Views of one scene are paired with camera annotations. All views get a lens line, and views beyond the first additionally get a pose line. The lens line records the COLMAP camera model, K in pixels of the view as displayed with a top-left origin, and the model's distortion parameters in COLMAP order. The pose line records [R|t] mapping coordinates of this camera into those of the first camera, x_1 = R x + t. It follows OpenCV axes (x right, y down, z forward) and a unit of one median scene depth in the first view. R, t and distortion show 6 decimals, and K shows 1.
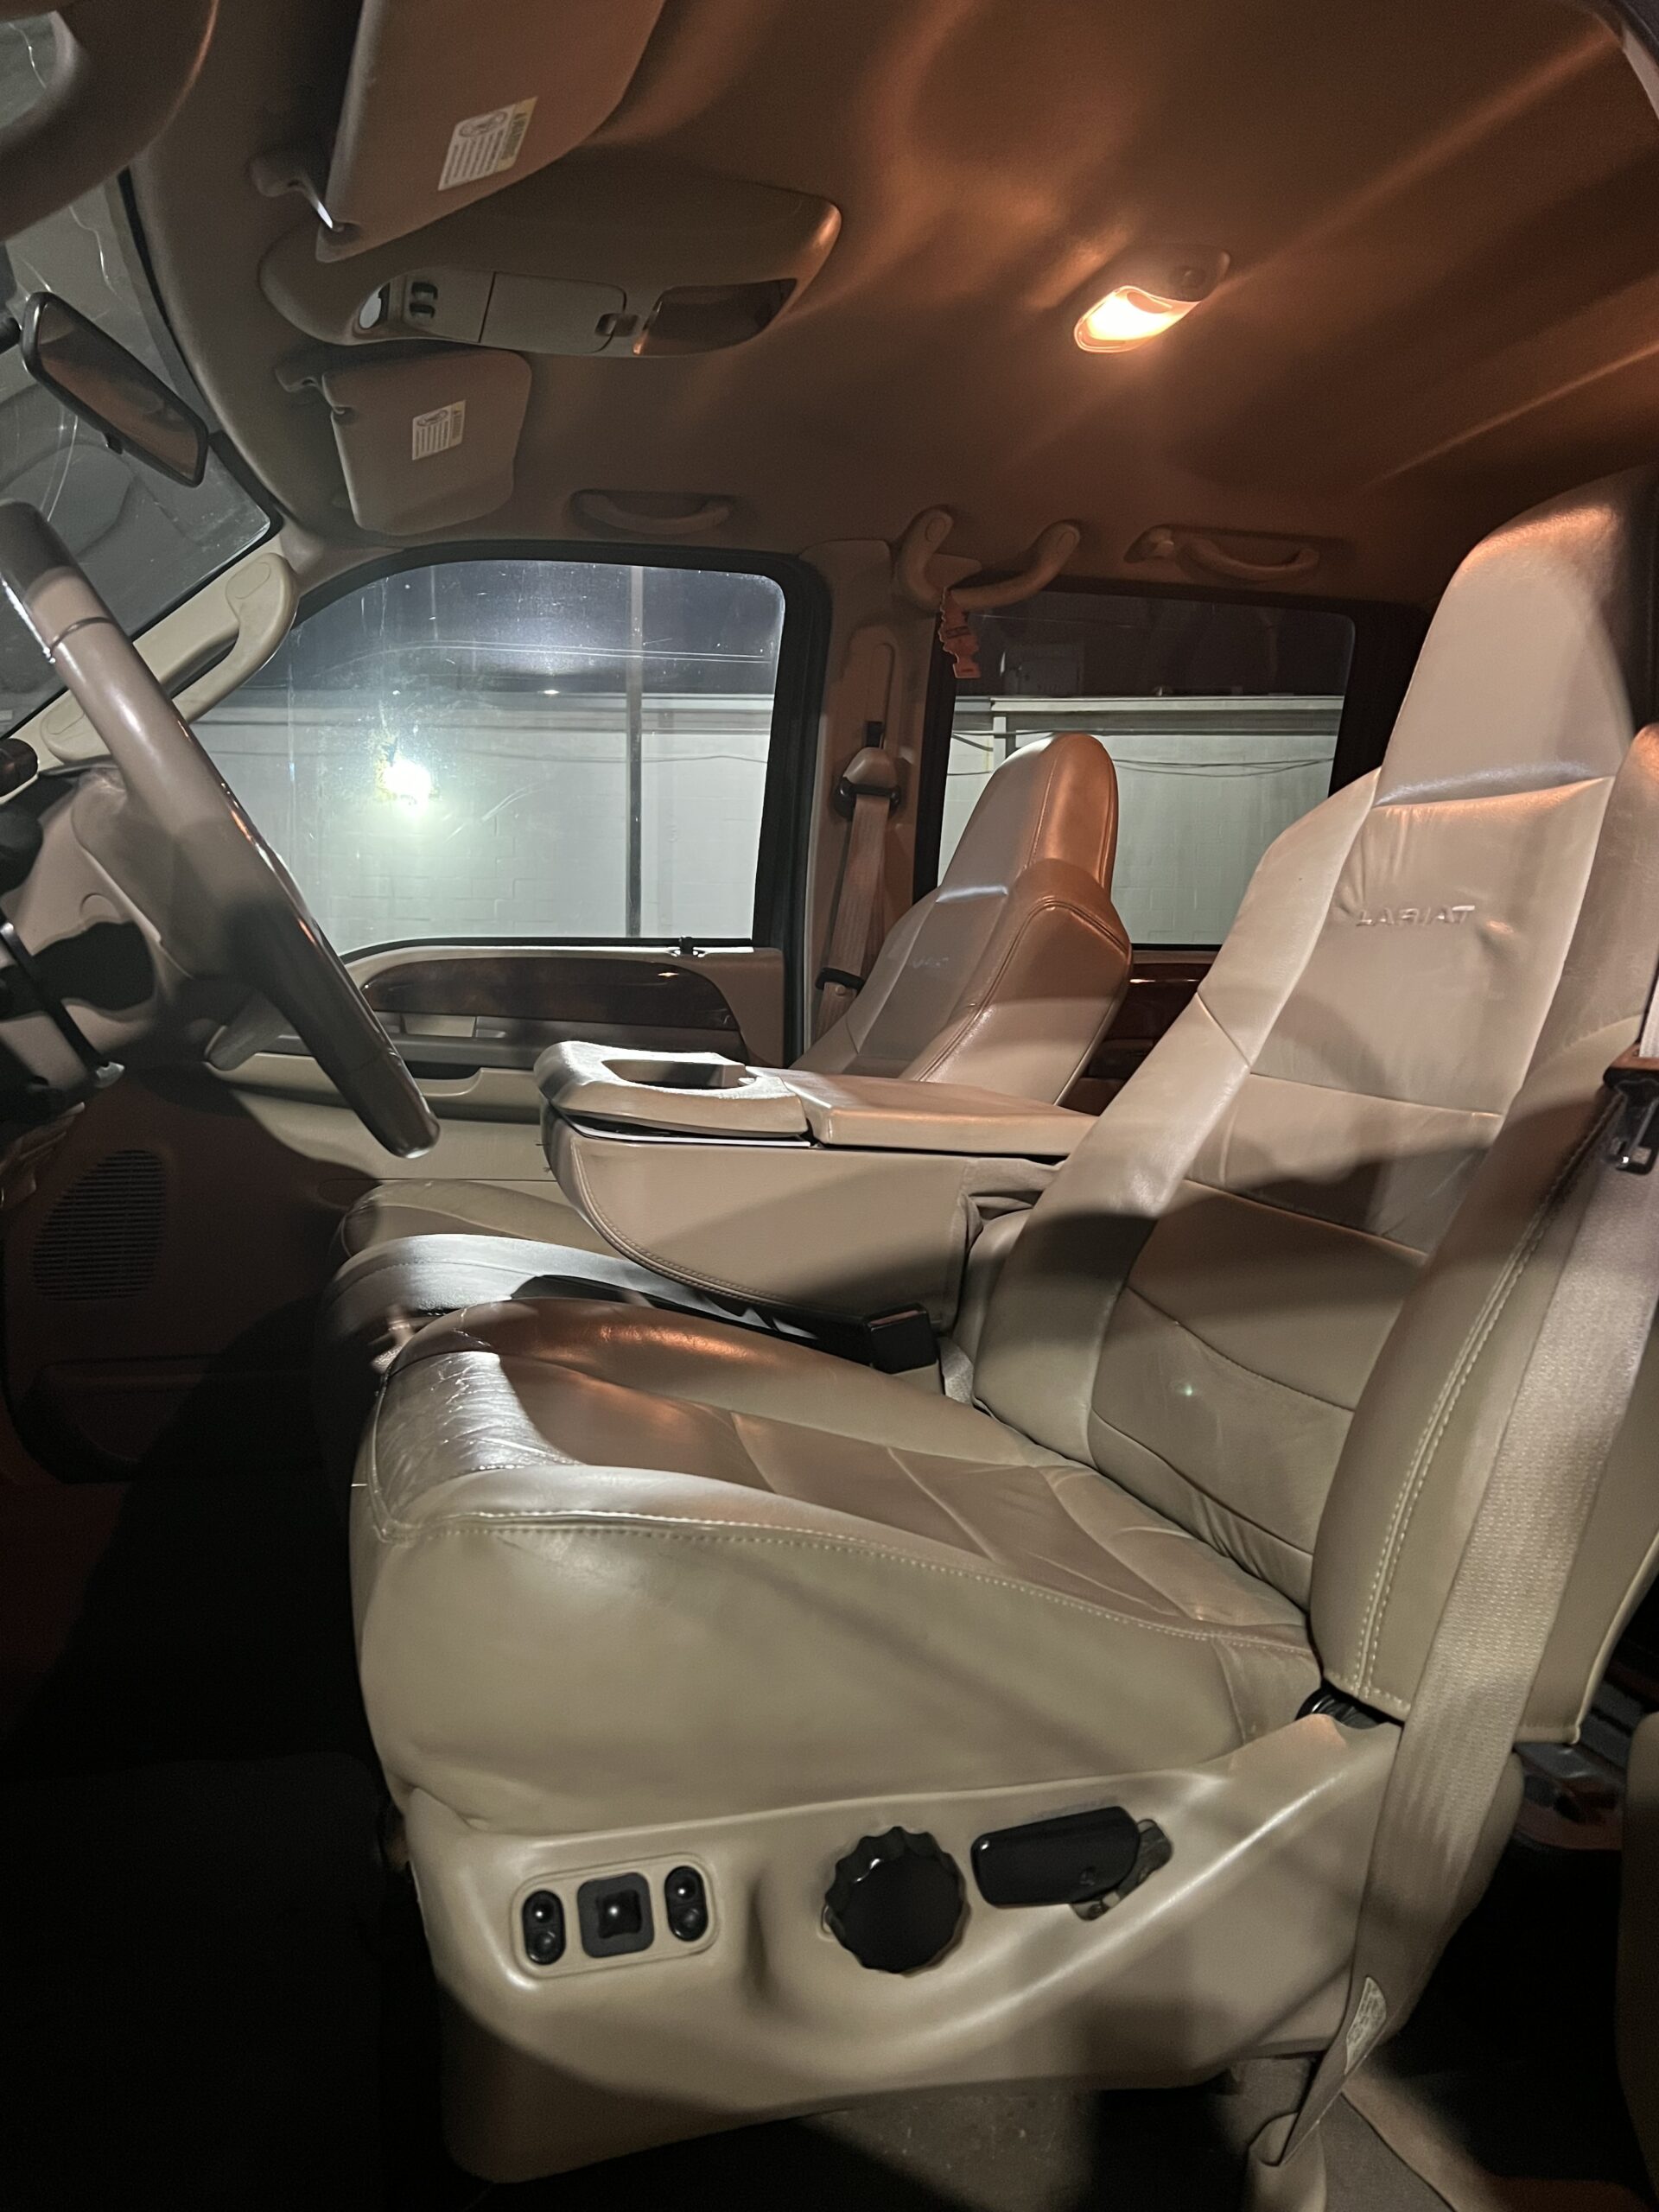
lens RADIAL K [[1671.2, 0, 814.2], [0, 1671.2, 1115.6], [0, 0, 1]] dist [0.029258, -0.031926]
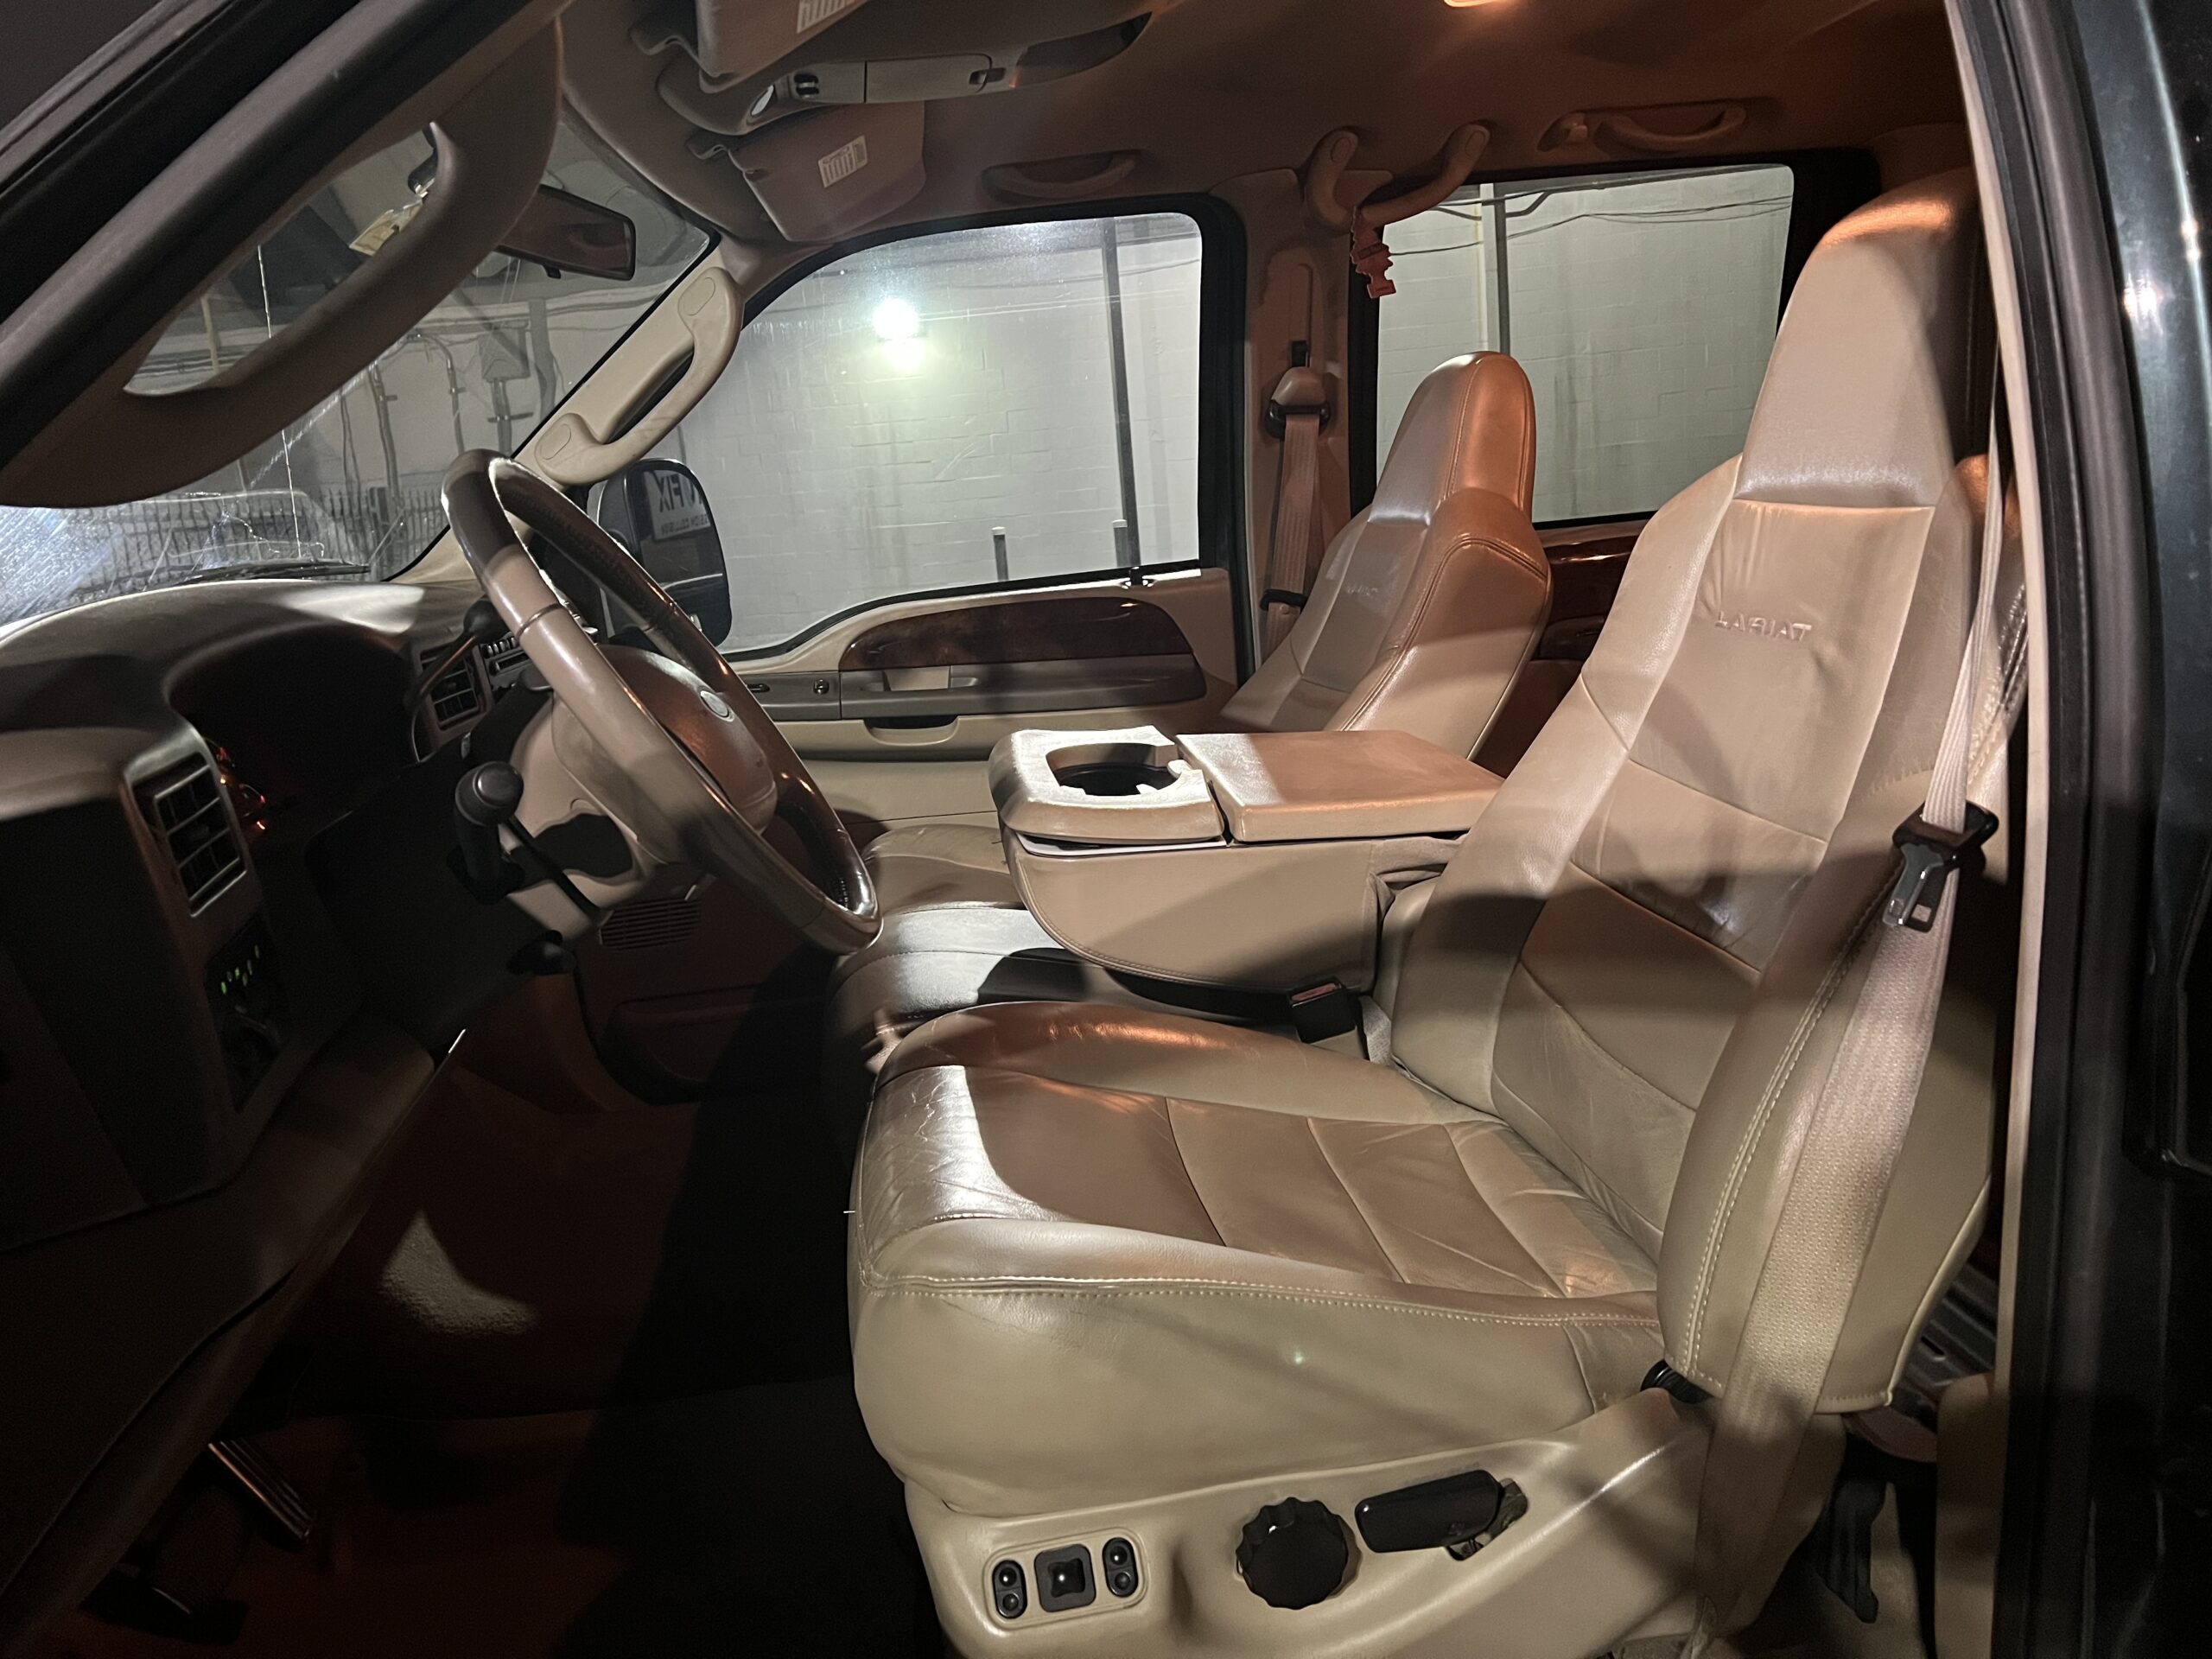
lens RADIAL K [[1671.2, 0, 1120.6], [0, 1671.2, 815.8], [0, 0, 1]] dist [0.029258, -0.031926]
pose [[0.986930, -0.071768, -0.144287, 0.095116], [0.091577, 0.986509, 0.135699, -0.168861], [0.132601, -0.147139, 0.980187, -0.101254]]
